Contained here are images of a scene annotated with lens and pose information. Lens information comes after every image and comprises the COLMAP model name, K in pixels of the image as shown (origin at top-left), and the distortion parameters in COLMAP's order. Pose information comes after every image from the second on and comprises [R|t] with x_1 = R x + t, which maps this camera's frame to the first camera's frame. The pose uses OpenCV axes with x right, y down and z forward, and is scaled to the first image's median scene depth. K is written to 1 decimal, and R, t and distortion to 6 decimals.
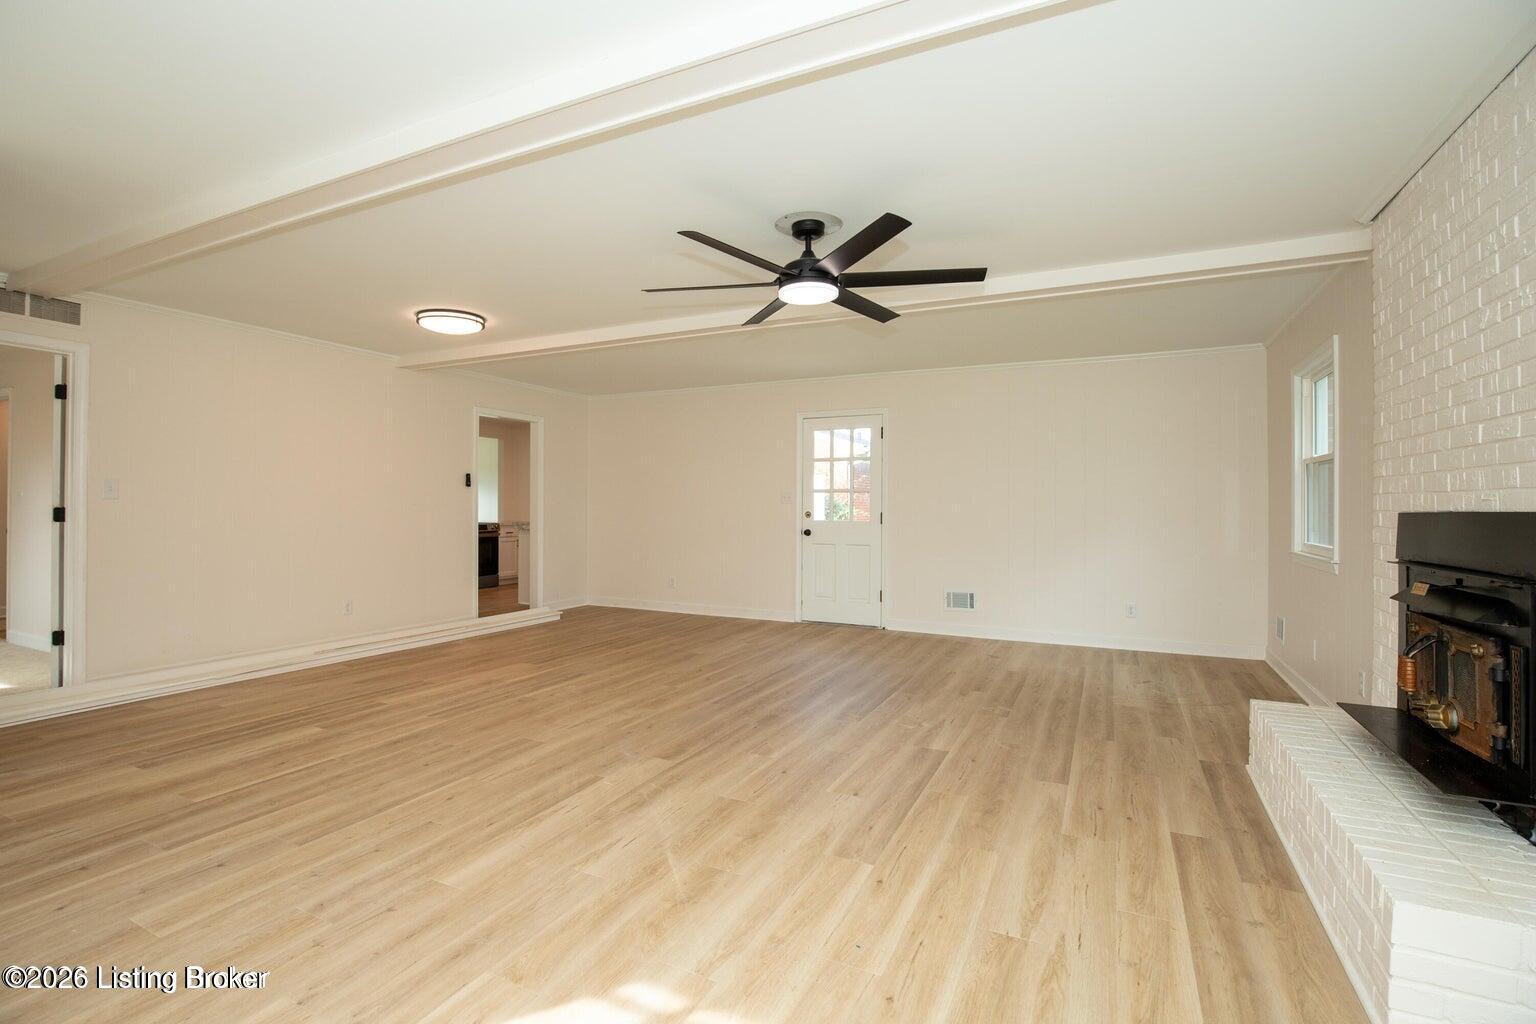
lens RADIAL K [[707.2, 0, 762.8], [0, 707.2, 514.8], [0, 0, 1]] dist [-0.035143, 0.005861]
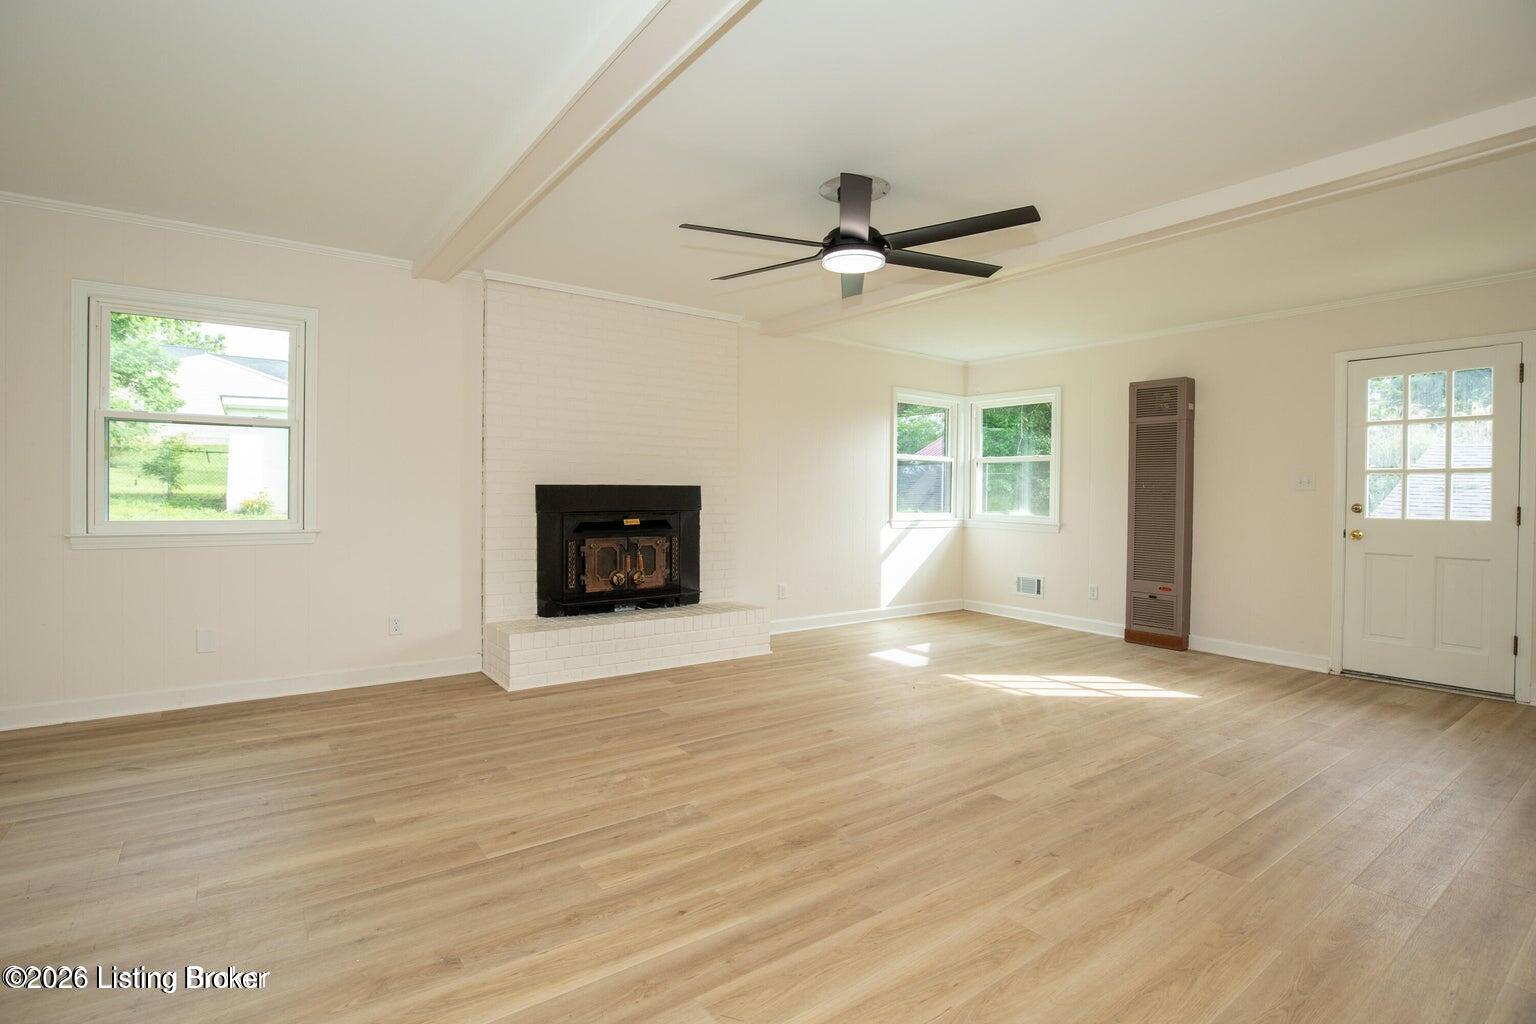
lens RADIAL K [[723.5, 0, 737.9], [0, 723.5, 502.8], [0, 0, 1]] dist [-0.034528, 0.000948]
pose [[-0.871325, -0.023554, 0.490140, -0.269221], [-0.010163, 0.999499, 0.029966, -0.013722], [-0.490600, 0.021129, -0.871128, 1.816603]]
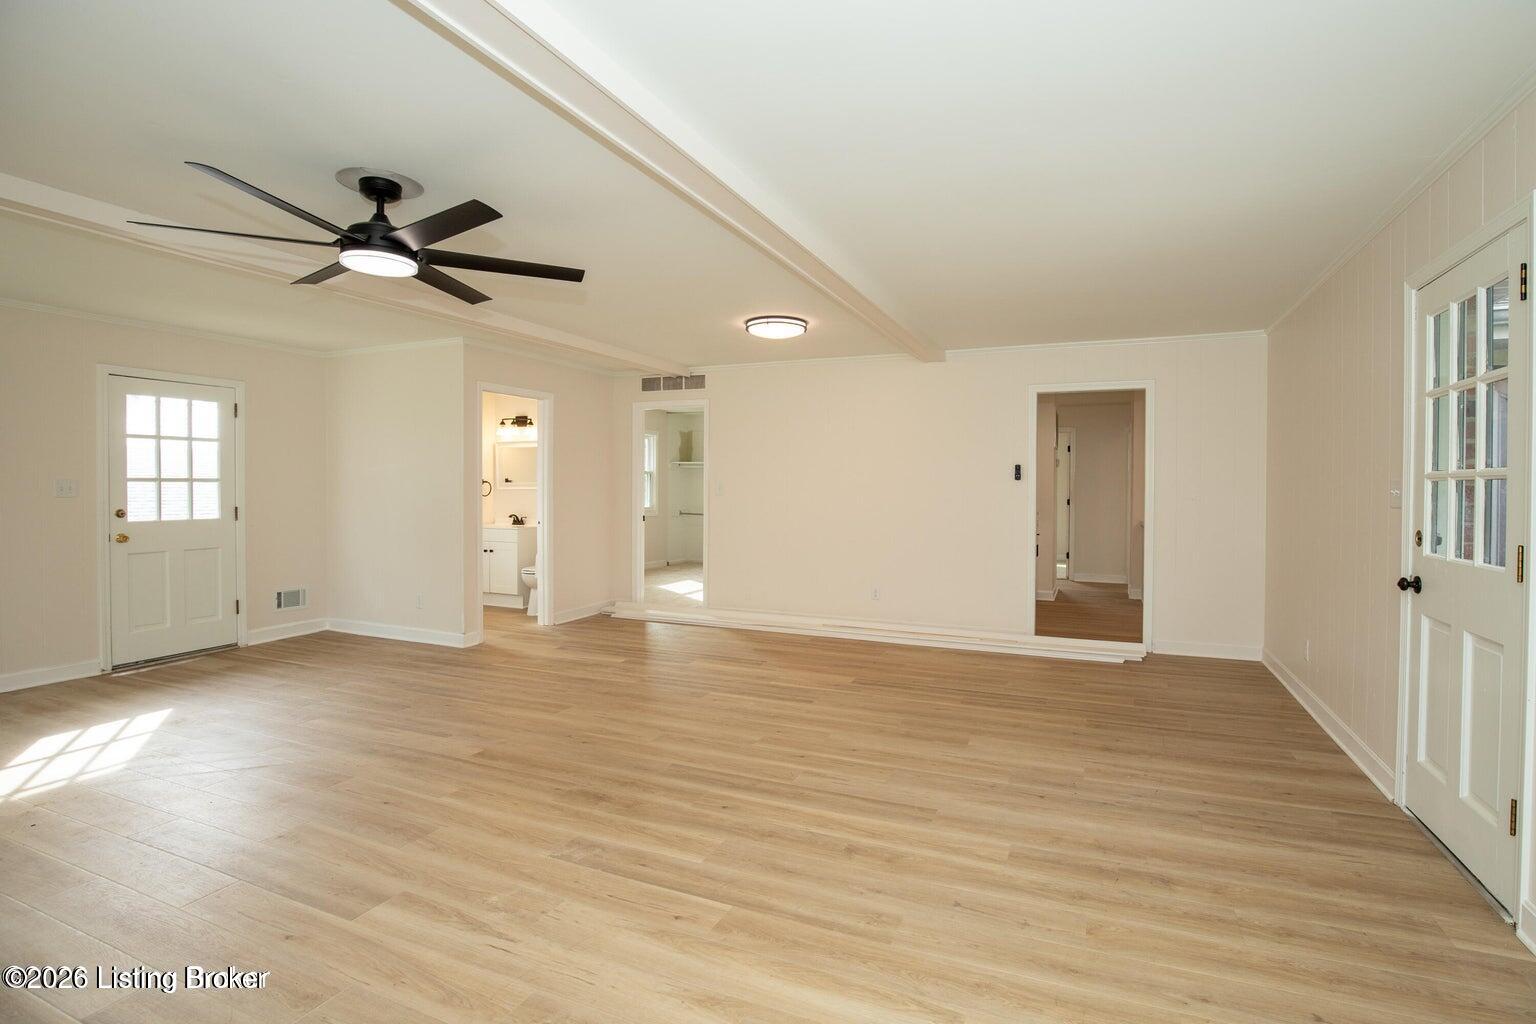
lens RADIAL K [[737.9, 0, 805.4], [0, 737.9, 493.3], [0, 0, 1]] dist [-0.026491, 0.001244]
pose [[0.058101, 0.003931, -0.998303, 0.932277], [-0.016173, 0.999865, 0.002996, -0.043552], [0.998180, 0.015972, 0.058157, 1.378418]]
